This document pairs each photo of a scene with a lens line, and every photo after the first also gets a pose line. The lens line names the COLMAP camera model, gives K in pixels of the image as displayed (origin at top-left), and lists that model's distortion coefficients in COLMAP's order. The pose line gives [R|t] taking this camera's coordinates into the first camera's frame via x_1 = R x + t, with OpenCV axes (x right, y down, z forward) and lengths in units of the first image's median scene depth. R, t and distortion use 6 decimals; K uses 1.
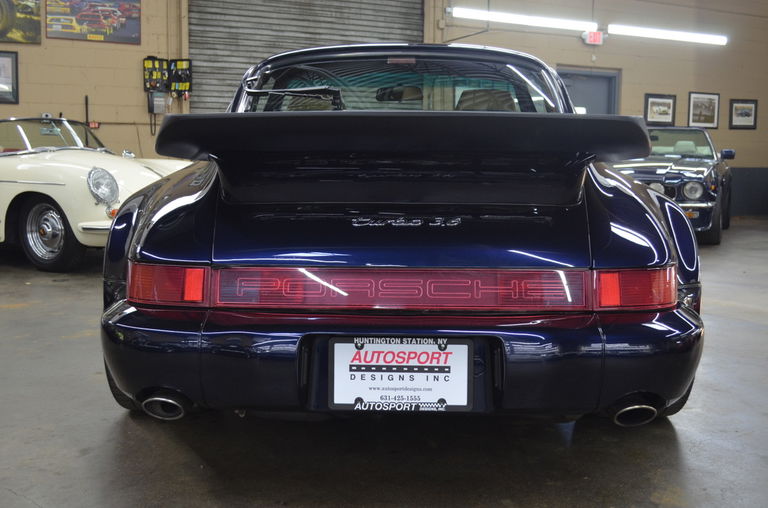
lens RADIAL K [[1029.3, 0, 384.0], [0, 1029.3, 254.0], [0, 0, 1]] dist [-0.066937, 0.055416]
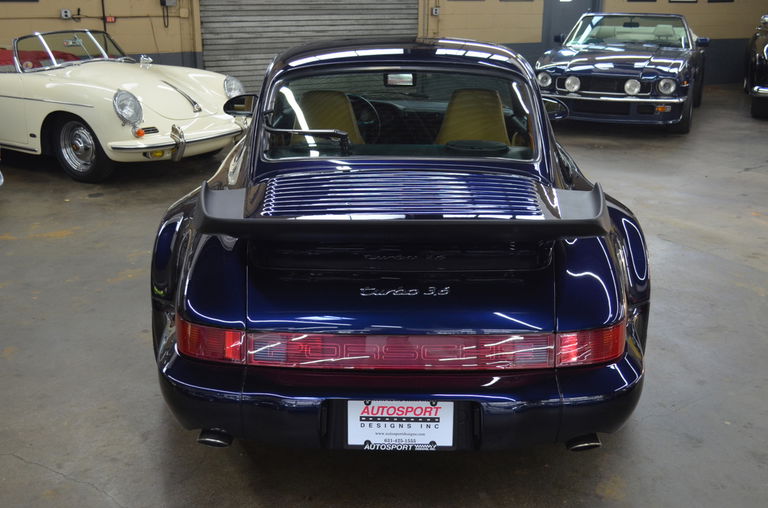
lens RADIAL K [[973.7, 0, 384.0], [0, 973.7, 254.0], [0, 0, 1]] dist [-0.037199, -0.024981]
pose [[0.999984, -0.005252, 0.002289, -0.005064], [0.004523, 0.968937, 0.247267, -0.345042], [-0.003517, -0.247252, 0.968945, -0.098375]]
